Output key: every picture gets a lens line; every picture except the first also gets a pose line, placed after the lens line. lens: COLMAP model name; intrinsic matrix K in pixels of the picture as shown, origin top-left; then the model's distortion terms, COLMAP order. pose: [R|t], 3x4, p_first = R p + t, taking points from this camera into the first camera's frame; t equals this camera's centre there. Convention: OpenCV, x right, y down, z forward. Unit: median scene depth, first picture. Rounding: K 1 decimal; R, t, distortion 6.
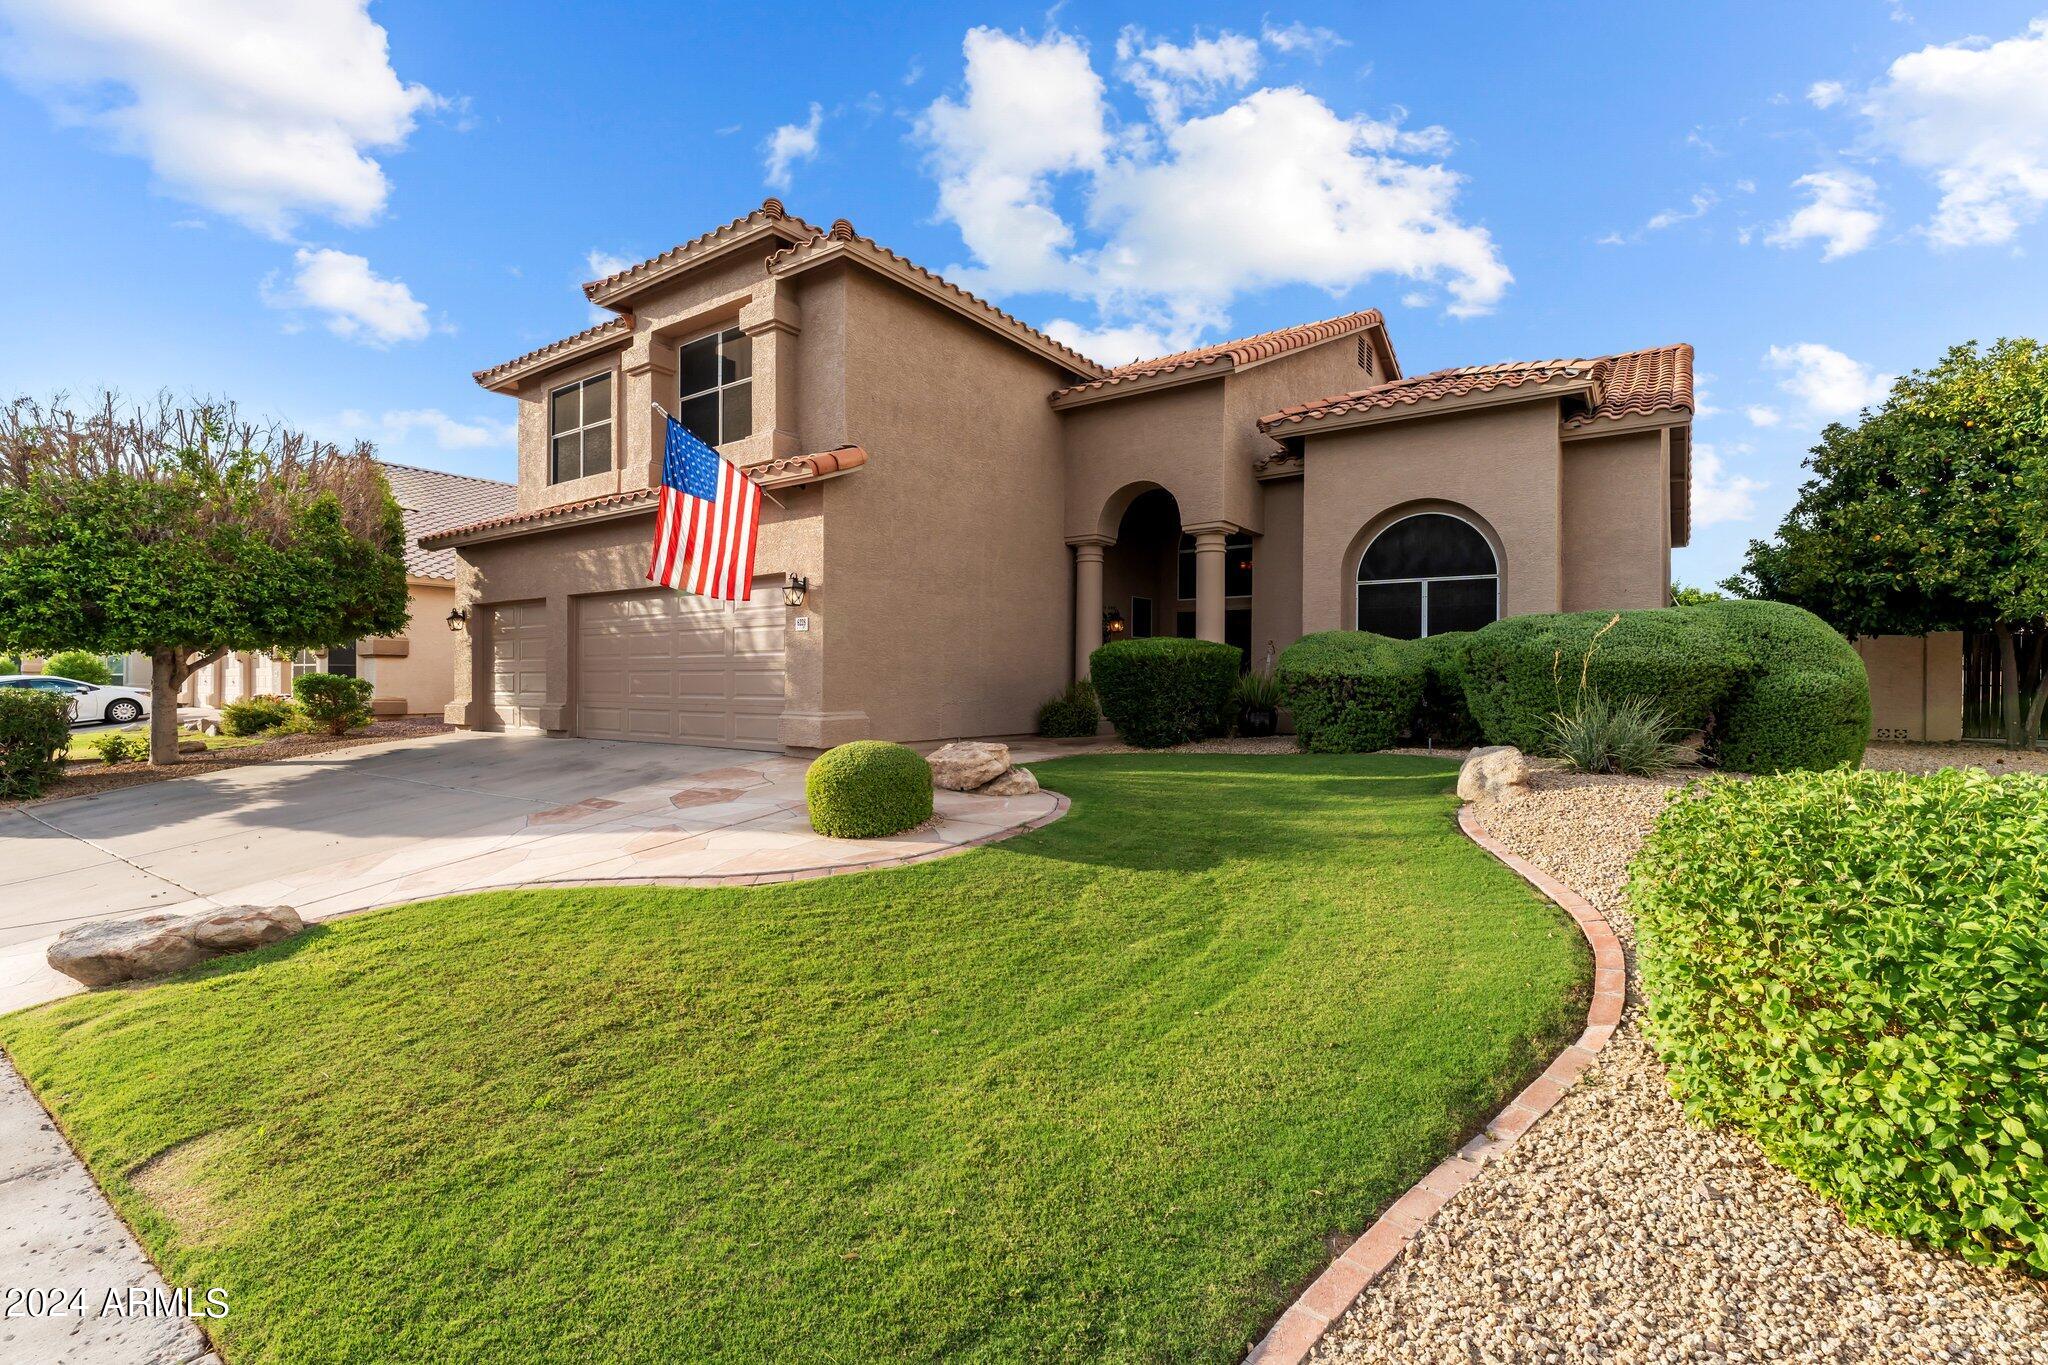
lens RADIAL K [[917.7, 0, 1024.0], [0, 917.7, 682.5], [0, 0, 1]] dist [0.000542, 0.000019]
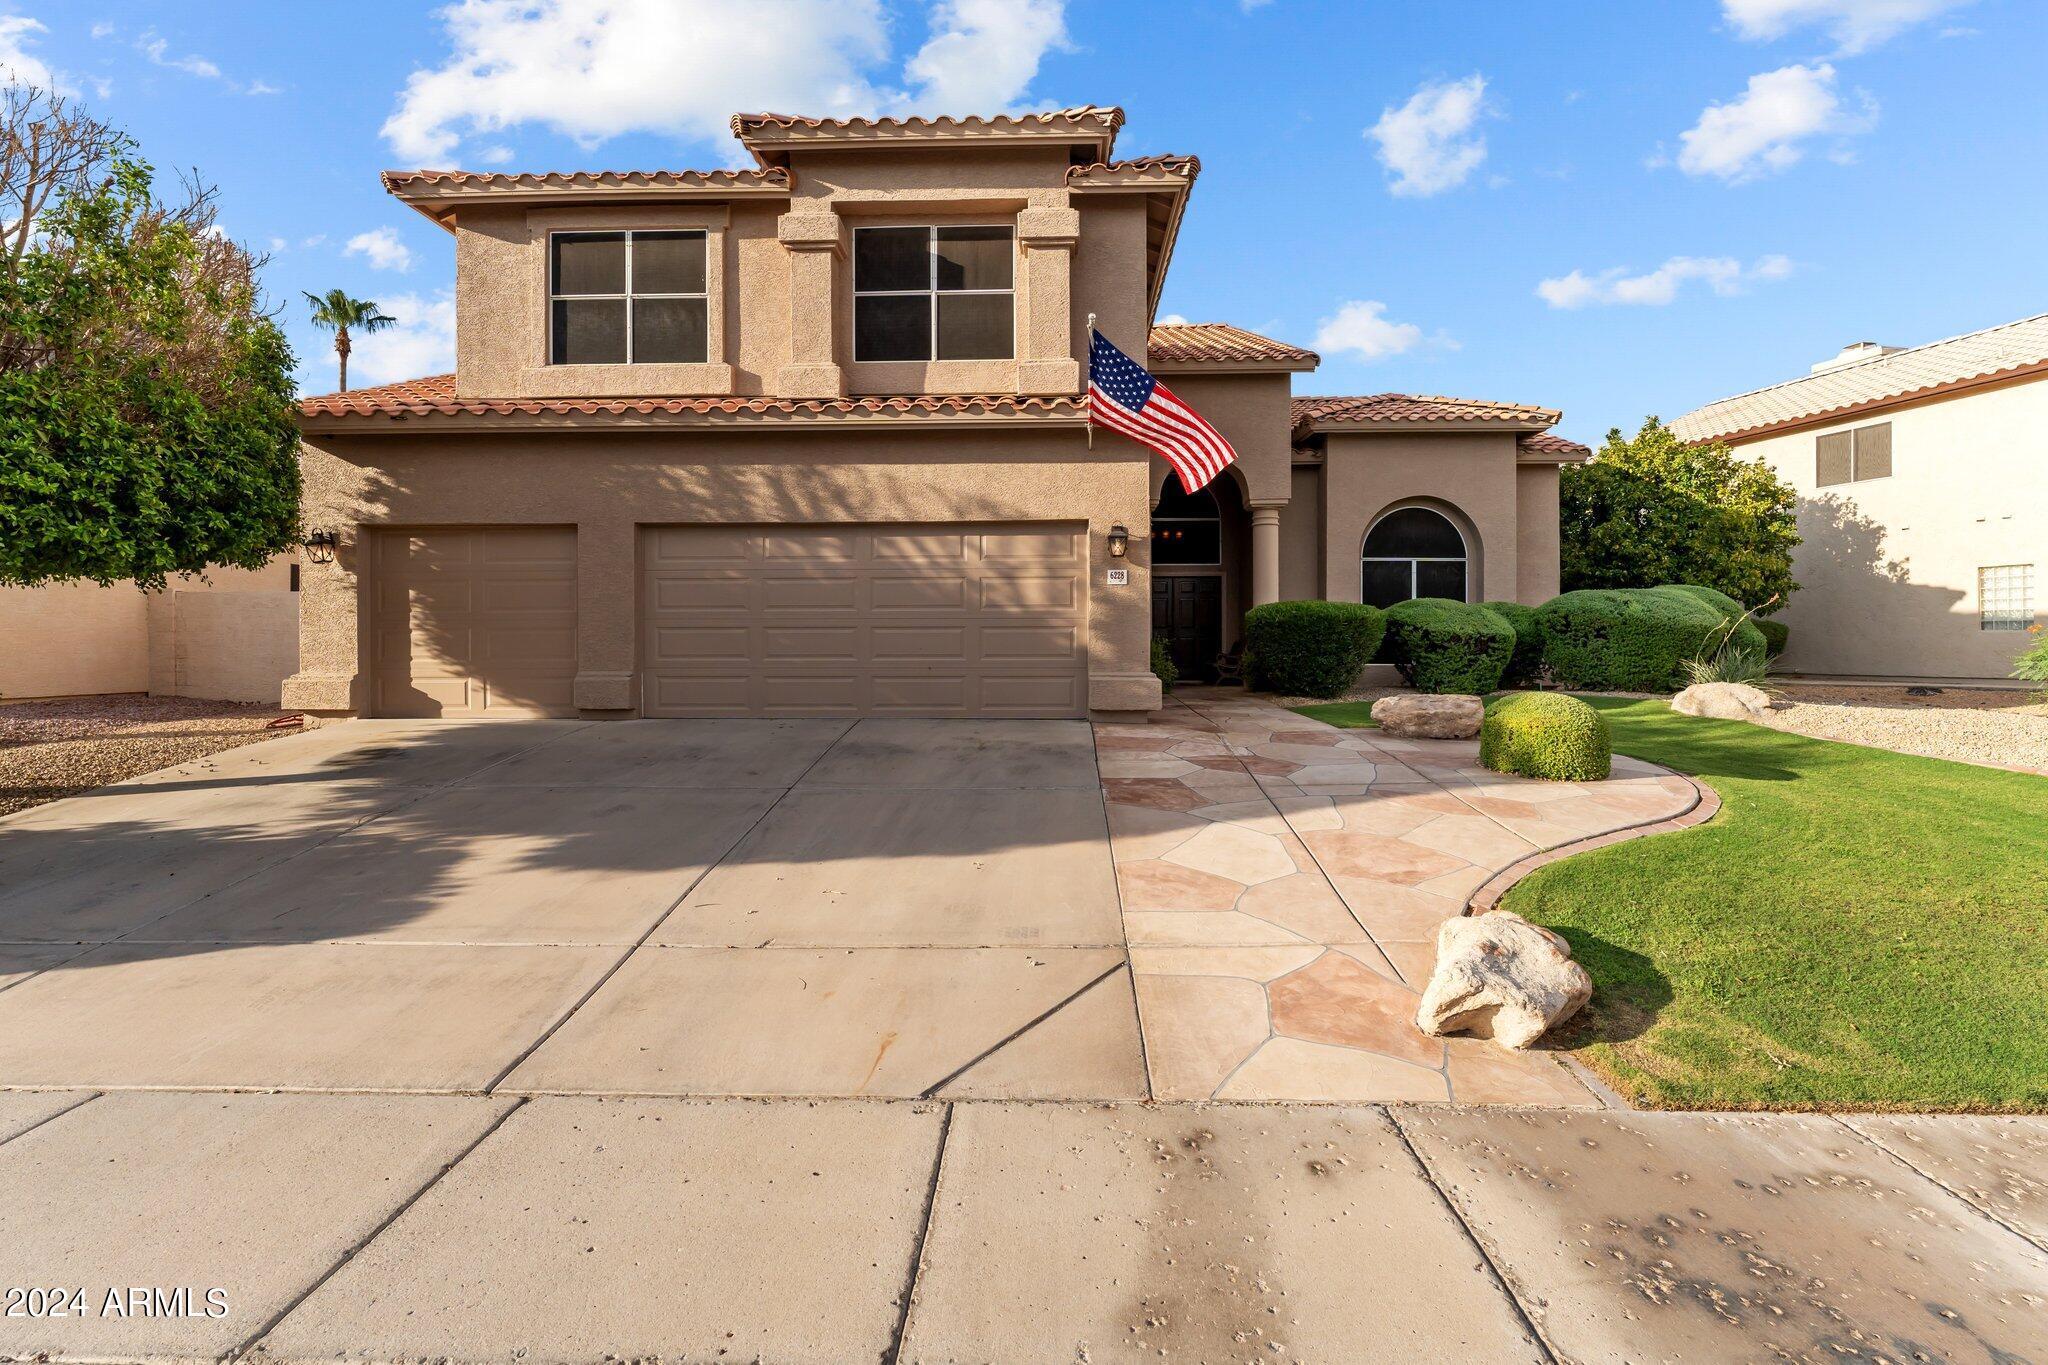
lens RADIAL K [[917.5, 0, 1034.6], [0, 917.5, 647.7], [0, 0, 1]] dist [-0.001258, -0.000289]
pose [[0.830080, -0.006233, 0.557609, -0.692164], [0.005083, 0.999981, 0.003611, 0.002930], [-0.557621, -0.000163, 0.830096, 0.236448]]
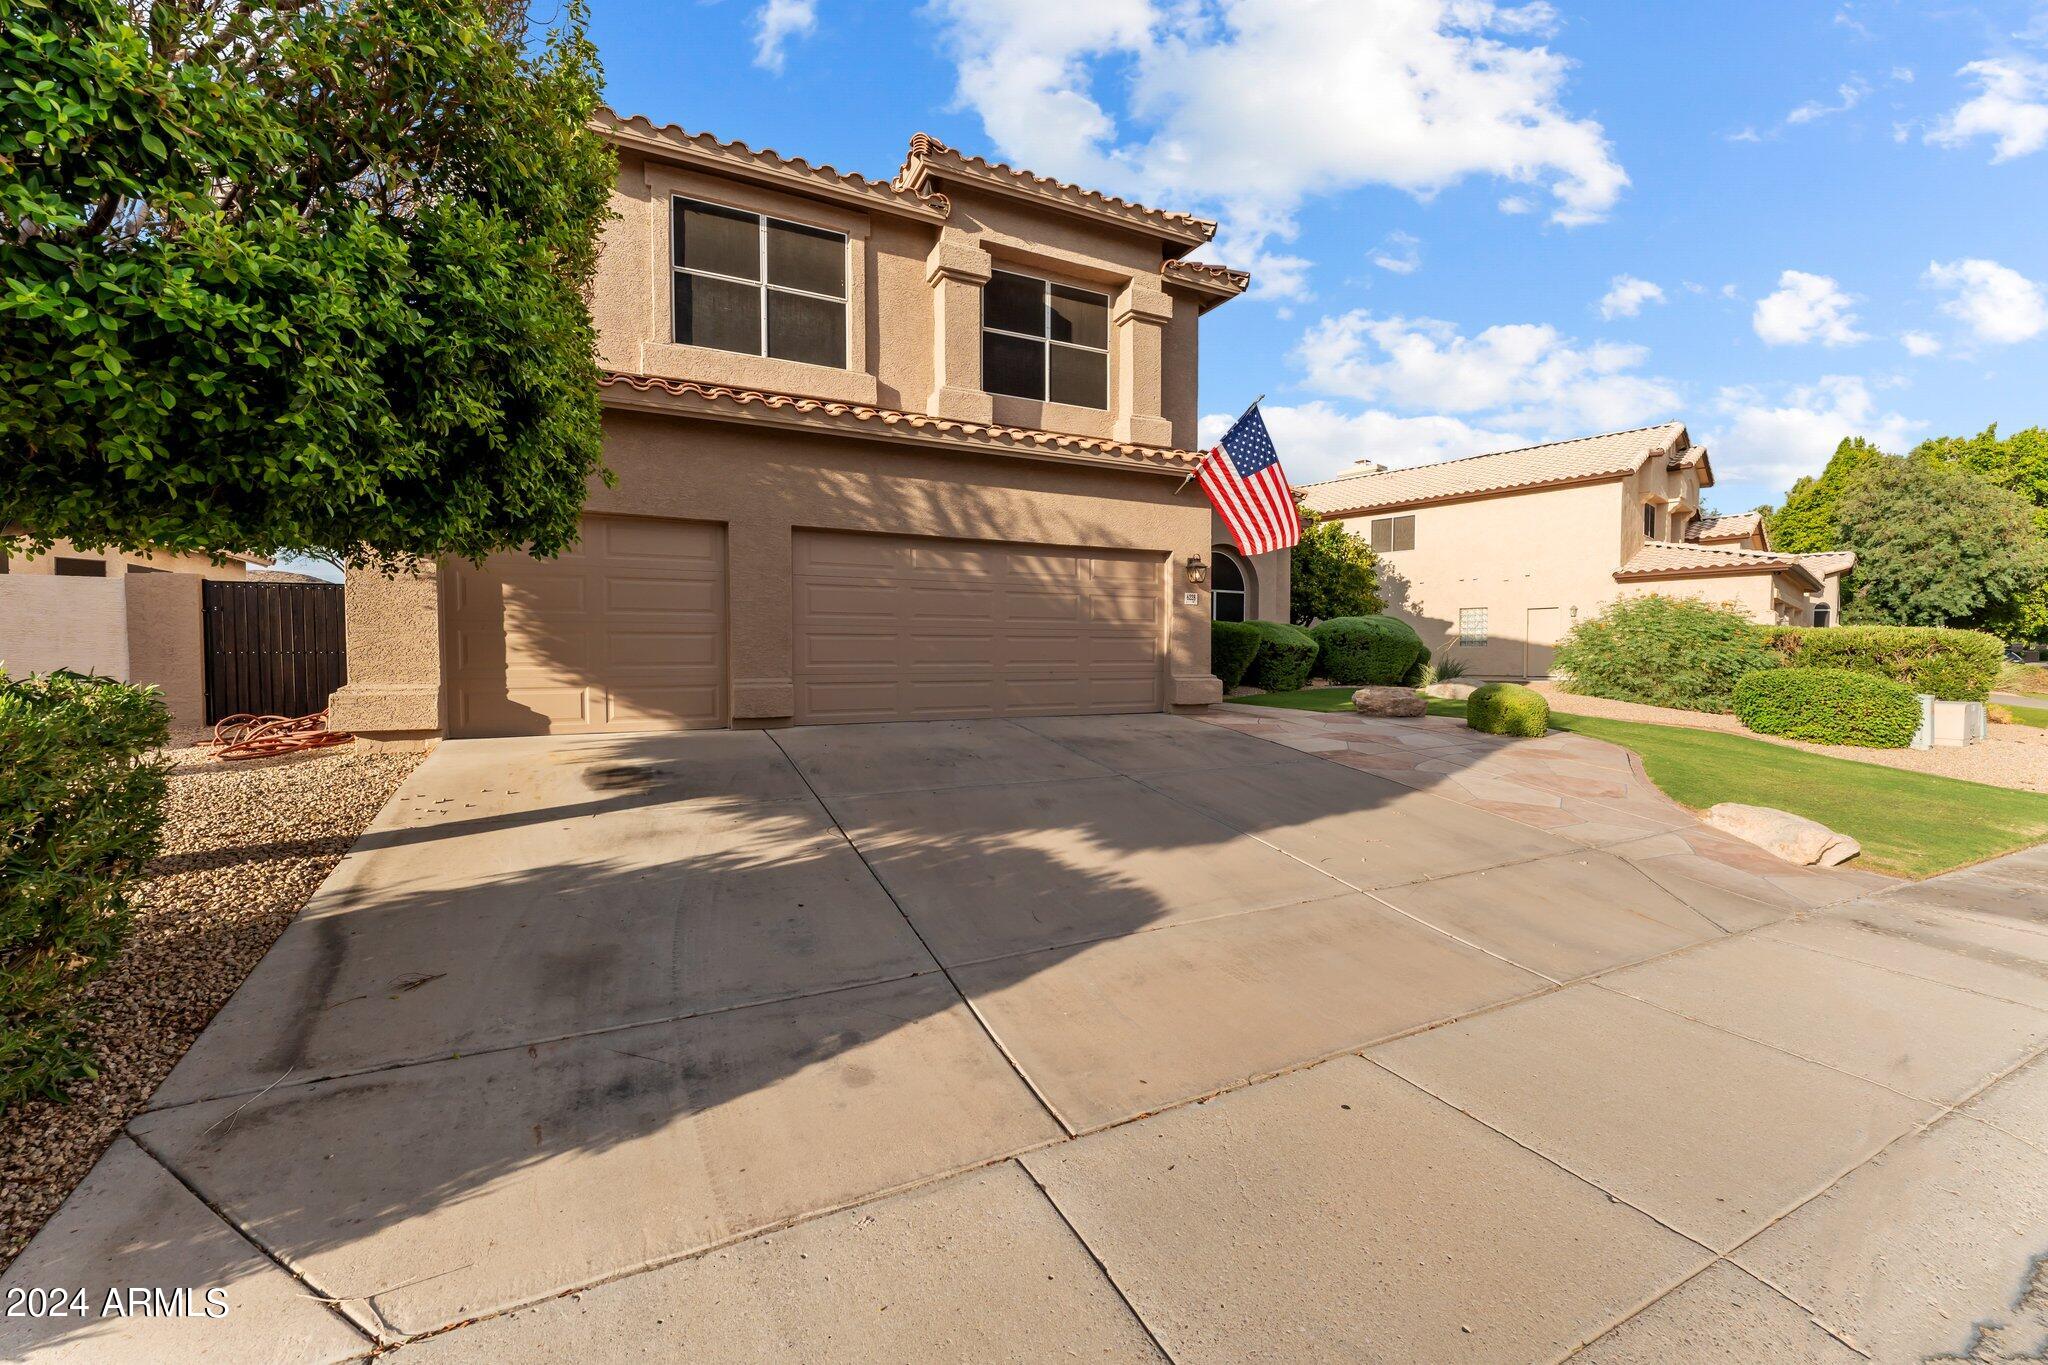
lens RADIAL K [[810.7, 0, 1023.8], [0, 810.7, 683.9], [0, 0, 1]] dist [0.000050, 0.000077]
pose [[0.471043, -0.034834, 0.881422, -1.047419], [0.001924, 0.999258, 0.038463, 0.003664], [-0.882108, -0.016422, 0.470760, 0.589328]]
